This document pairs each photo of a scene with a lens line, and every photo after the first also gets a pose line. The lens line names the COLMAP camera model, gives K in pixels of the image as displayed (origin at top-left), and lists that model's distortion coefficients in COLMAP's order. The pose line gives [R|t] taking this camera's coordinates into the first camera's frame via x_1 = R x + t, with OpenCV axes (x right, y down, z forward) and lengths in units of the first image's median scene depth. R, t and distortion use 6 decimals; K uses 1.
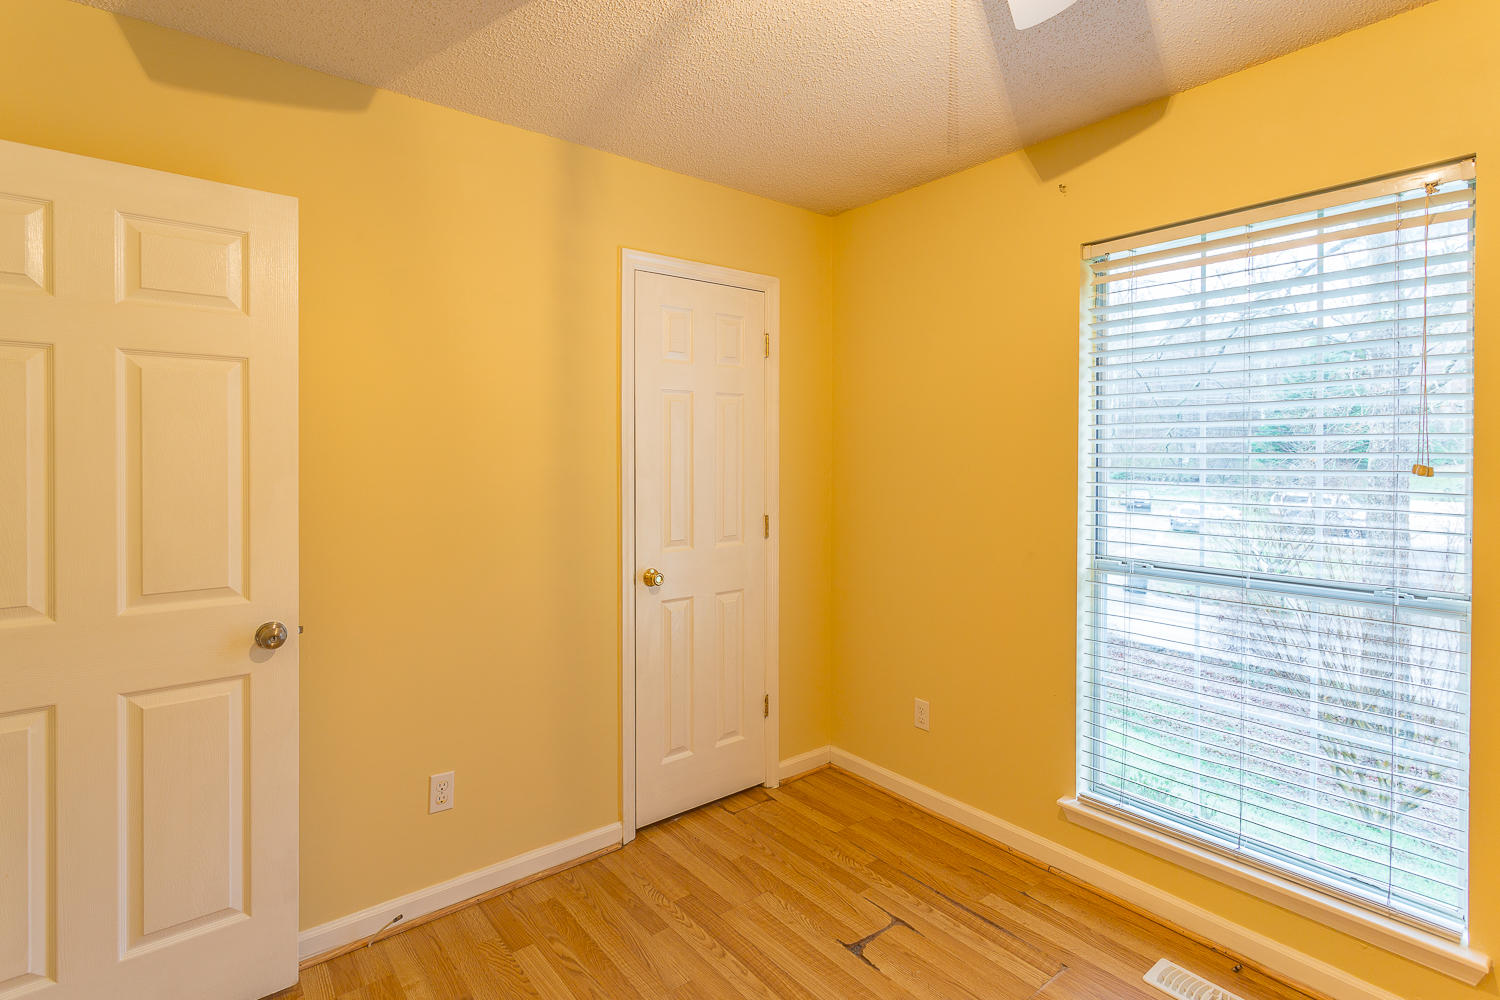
lens RADIAL K [[727.4, 0, 748.1], [0, 727.4, 468.3], [0, 0, 1]] dist [-0.000451, 0.001435]
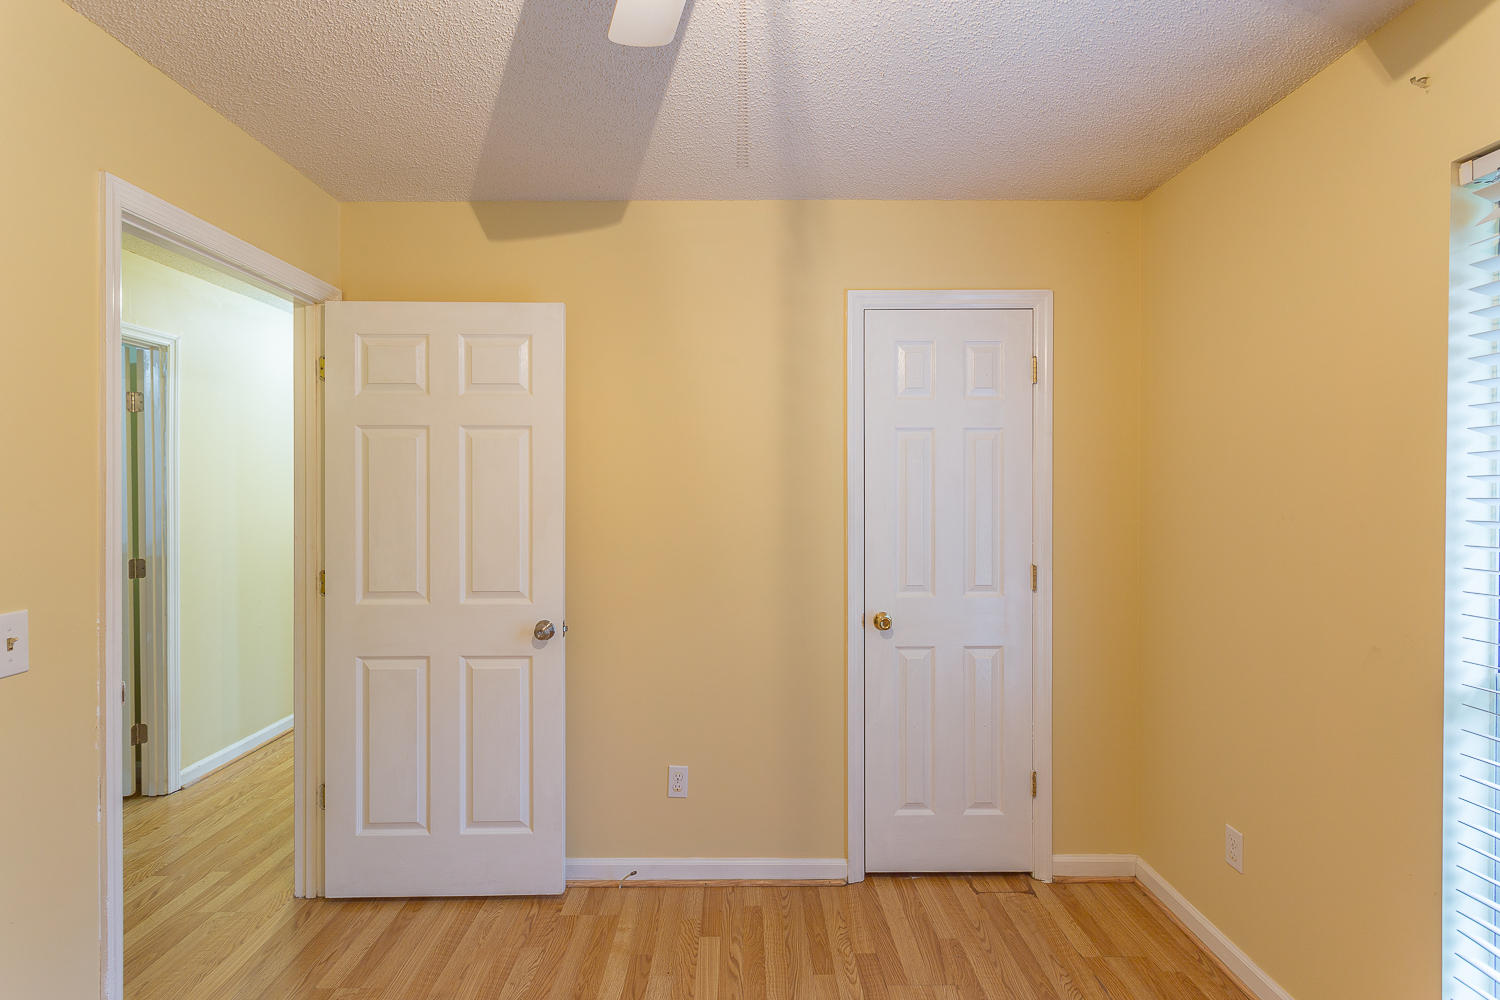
lens RADIAL K [[720.2, 0, 744.0], [0, 720.2, 502.1], [0, 0, 1]] dist [-0.002237, 0.004713]
pose [[0.784942, 0.010304, -0.619483, 0.336477], [-0.010745, 0.999938, 0.003018, -0.011599], [0.619476, 0.004288, 0.785004, 0.129174]]
